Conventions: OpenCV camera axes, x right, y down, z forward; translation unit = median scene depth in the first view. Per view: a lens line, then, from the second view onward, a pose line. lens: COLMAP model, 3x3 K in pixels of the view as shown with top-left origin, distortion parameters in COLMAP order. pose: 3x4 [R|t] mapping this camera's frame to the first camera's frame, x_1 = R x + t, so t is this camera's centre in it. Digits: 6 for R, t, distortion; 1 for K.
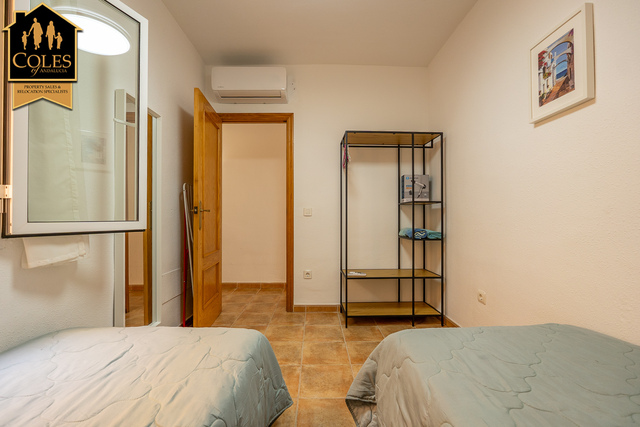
lens RADIAL K [[272.4, 0, 321.8], [0, 272.4, 212.0], [0, 0, 1]] dist [-0.003853, 0.000215]
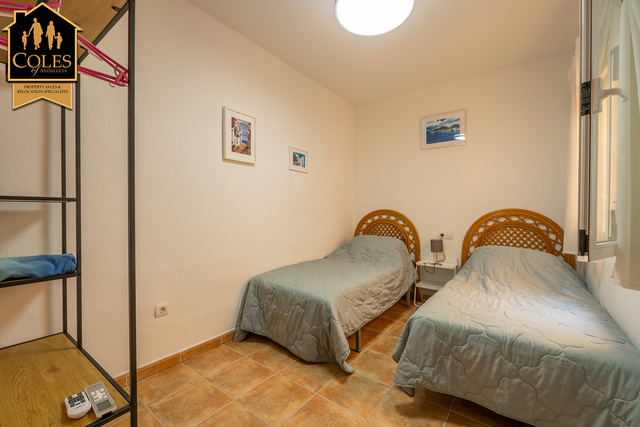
lens RADIAL K [[272.4, 0, 321.7], [0, 272.4, 213.7], [0, 0, 1]] dist [-0.003853, 0.000215]
pose [[-0.793473, -0.006577, 0.608570, -0.573425], [-0.006532, 0.999976, 0.002290, -0.041177], [-0.608571, -0.002158, -0.793497, 1.986436]]
